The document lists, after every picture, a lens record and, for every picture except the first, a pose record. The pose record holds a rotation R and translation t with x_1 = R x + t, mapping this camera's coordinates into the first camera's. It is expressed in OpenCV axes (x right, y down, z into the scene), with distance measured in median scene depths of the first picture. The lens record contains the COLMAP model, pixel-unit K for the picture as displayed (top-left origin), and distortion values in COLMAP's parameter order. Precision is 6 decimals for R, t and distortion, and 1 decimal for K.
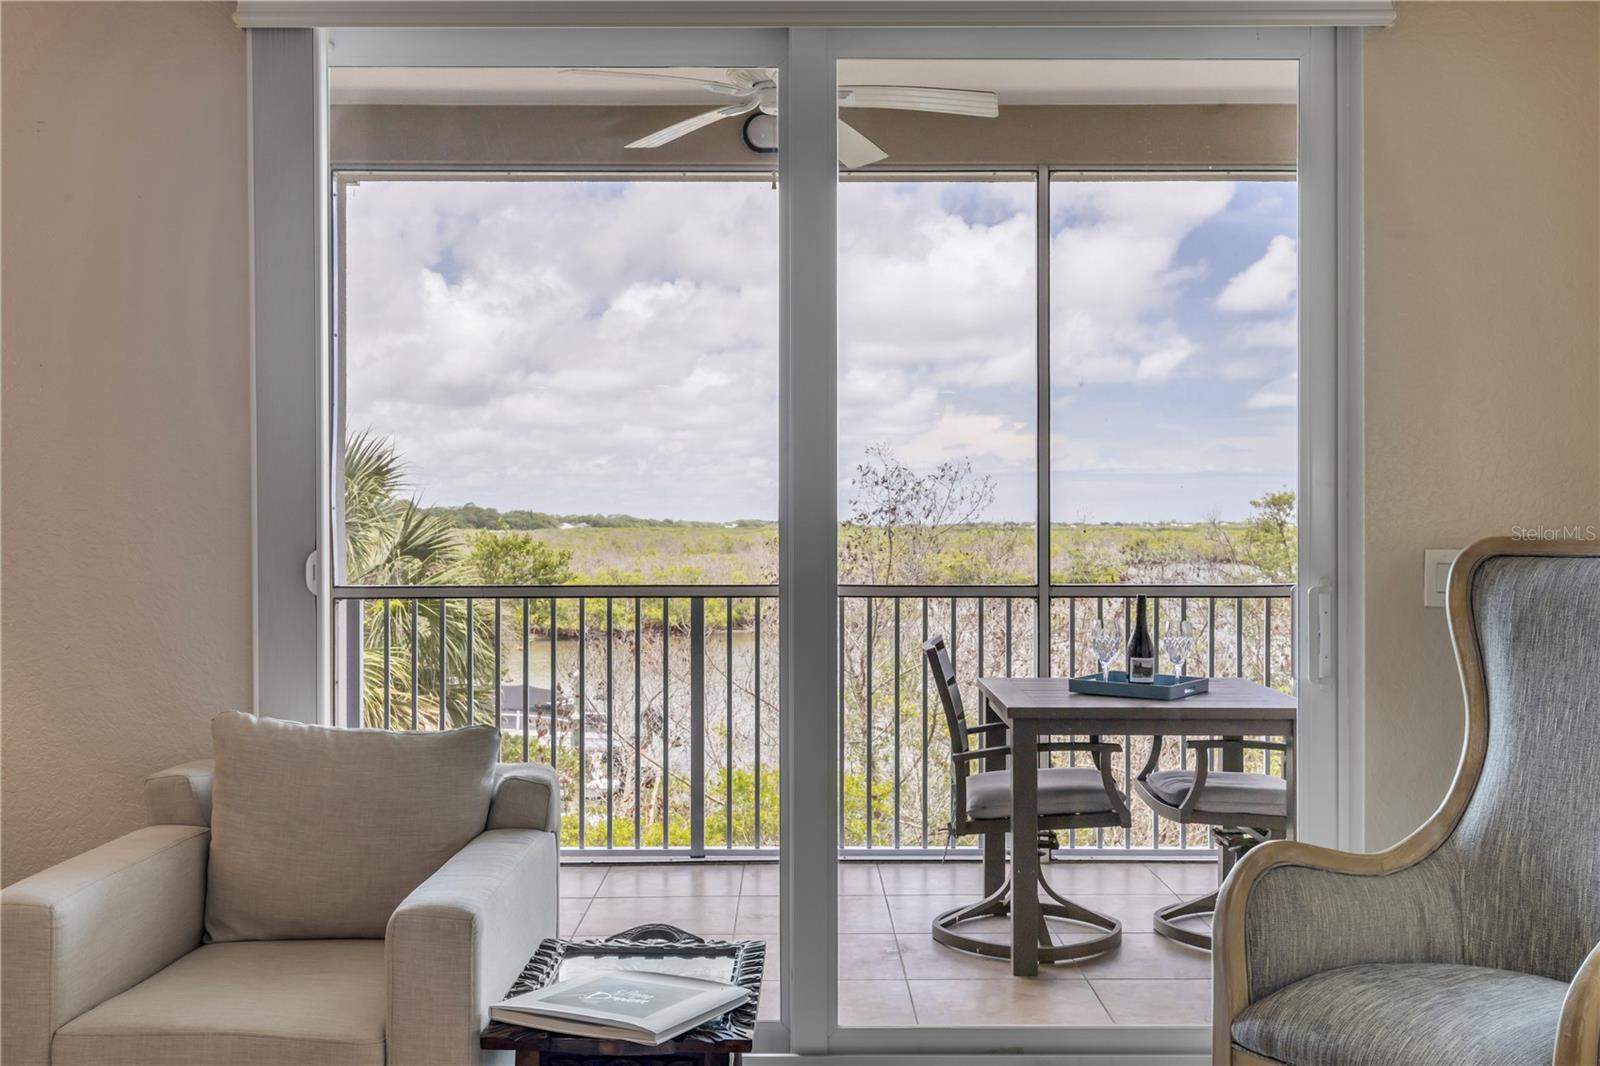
lens RADIAL K [[1528.3, 0, 799.7], [0, 1528.3, 526.1], [0, 0, 1]] dist [-0.013992, 0.000000]
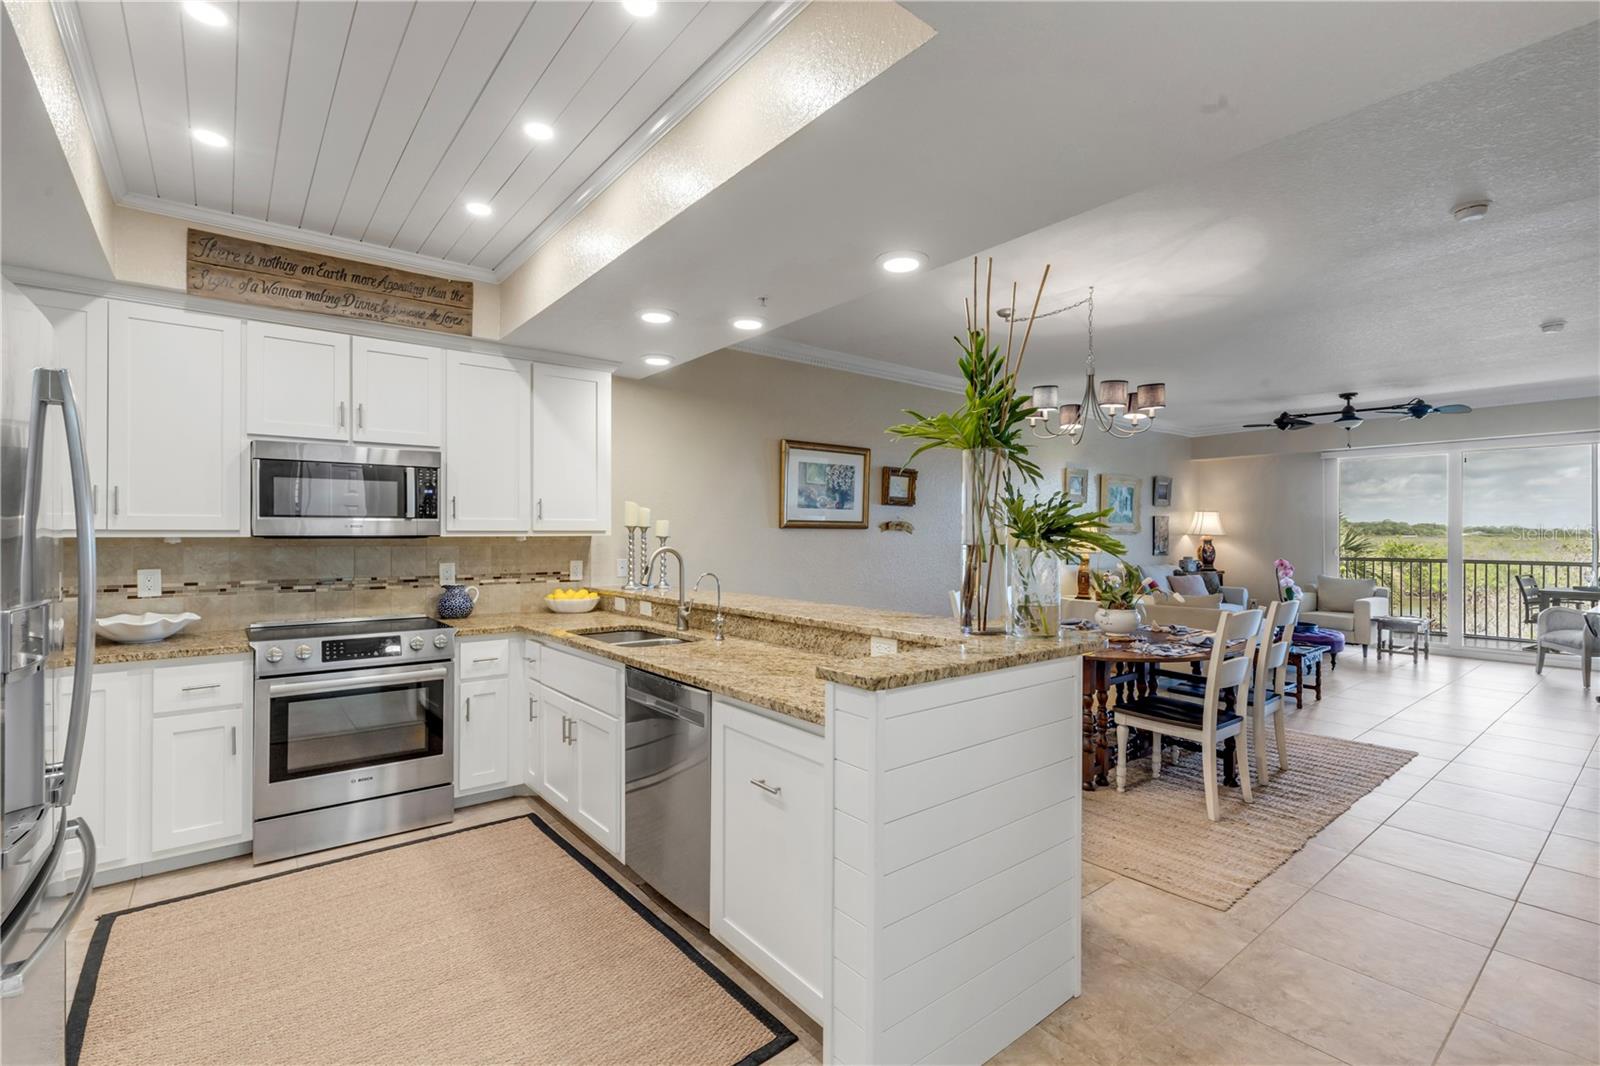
lens RADIAL K [[714.3, 0, 802.6], [0, 714.3, 532.7], [0, 0, 1]] dist [0.002713, 0.000767]
pose [[0.624307, -0.000808, -0.781179, 0.502617], [-0.000165, 0.999999, -0.001166, -0.038860], [0.781179, 0.000857, 0.624306, -2.135798]]
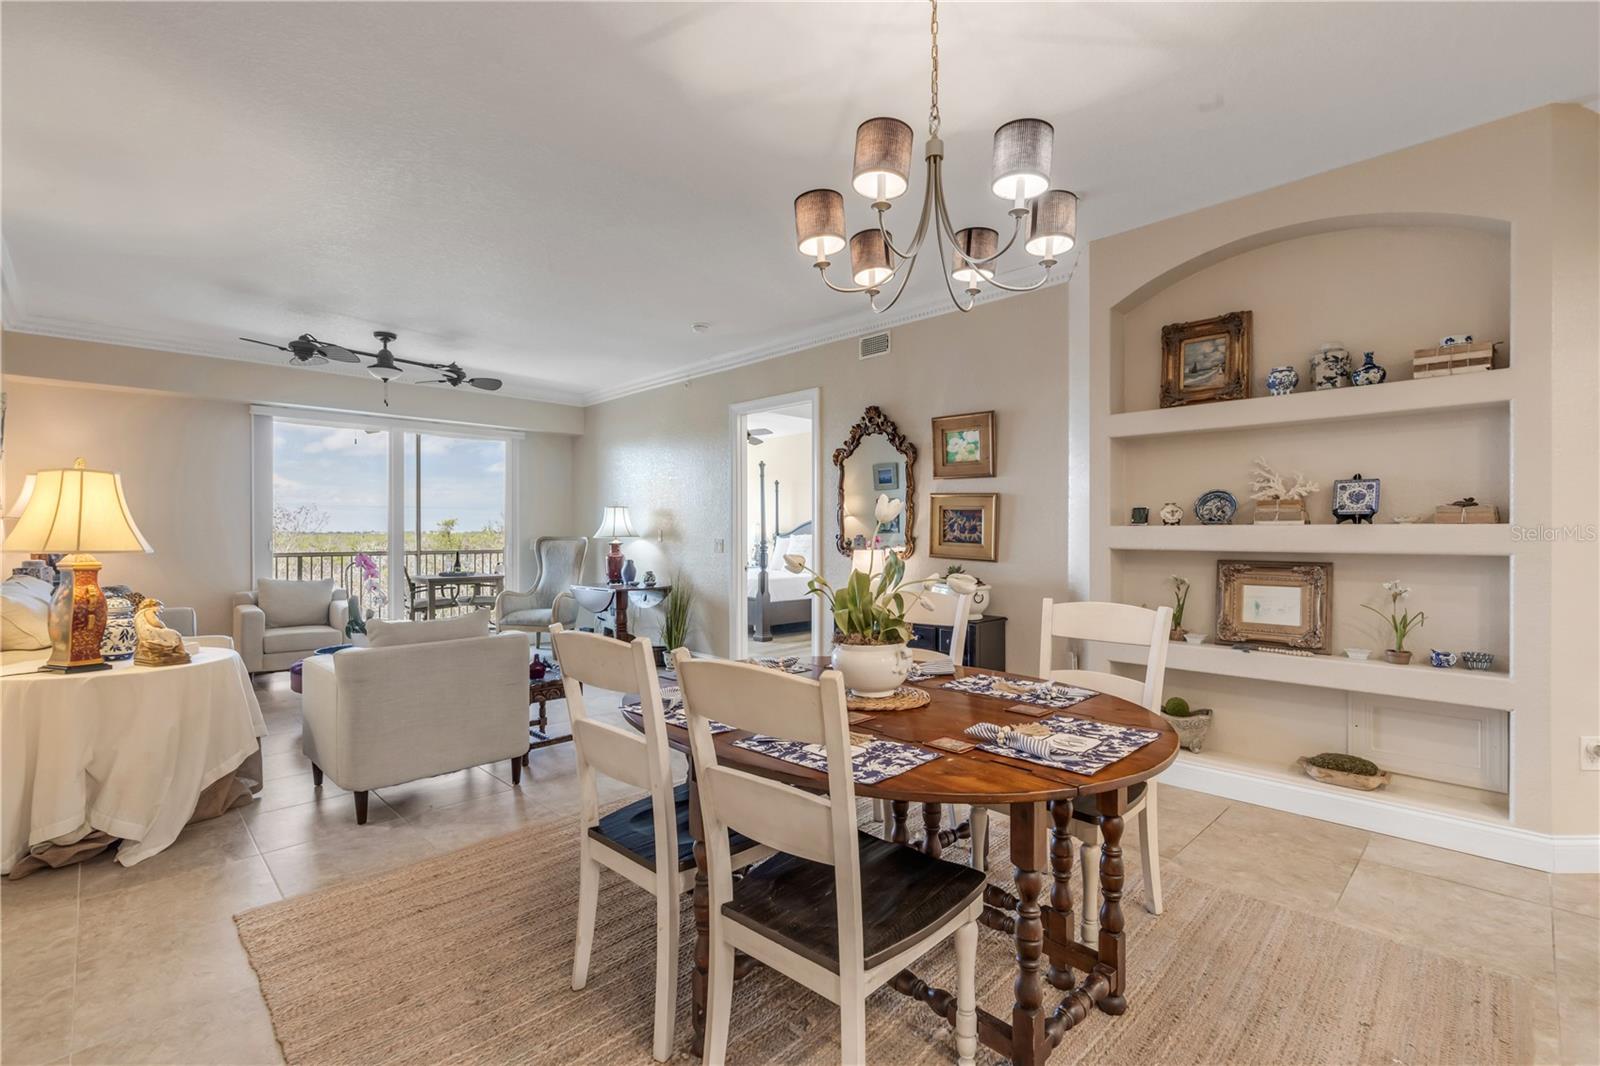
lens RADIAL K [[714.3, 0, 794.7], [0, 714.3, 531.2], [0, 0, 1]] dist [0.002713, 0.000767]
pose [[0.710888, 0.000851, 0.703304, -0.637966], [0.000477, 0.999998, -0.001692, -0.007466], [-0.703305, 0.001538, 0.710887, -1.320172]]
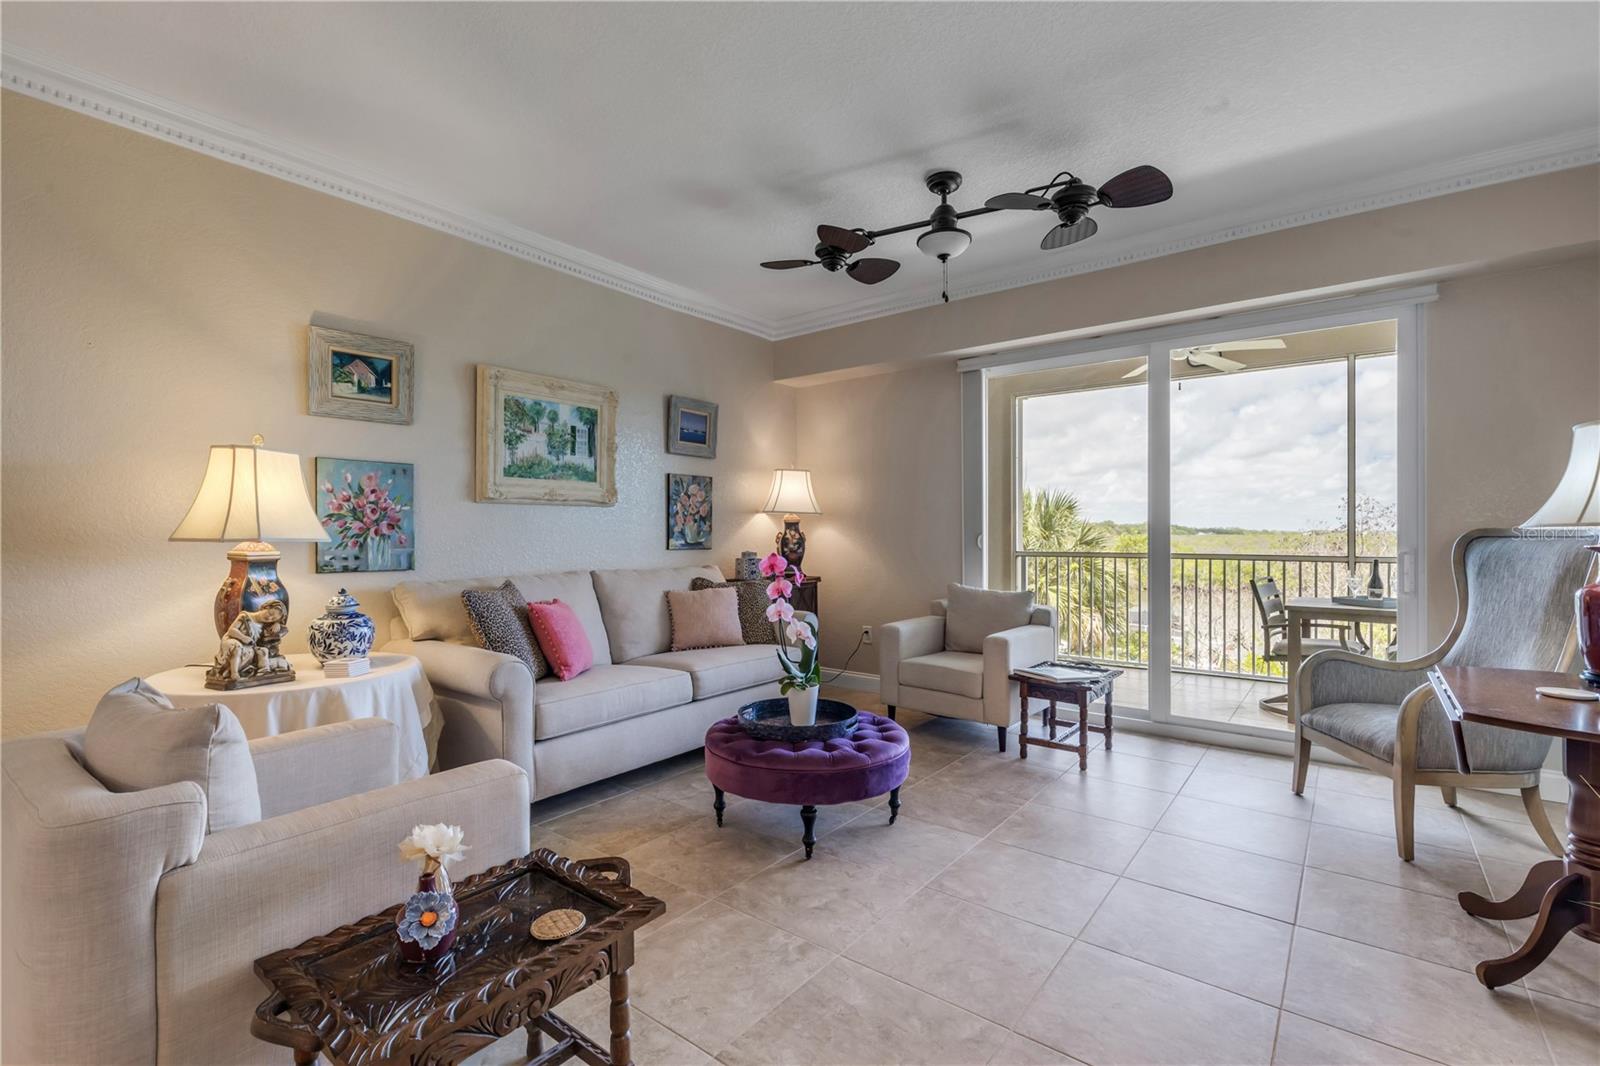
lens RADIAL K [[714.3, 0, 789.7], [0, 714.3, 536.8], [0, 0, 1]] dist [0.002713, 0.000767]
pose [[0.782639, 0.002527, -0.622471, 0.277578], [0.000266, 0.999990, 0.004395, 0.012505], [0.622476, -0.003605, 0.782630, -0.383475]]
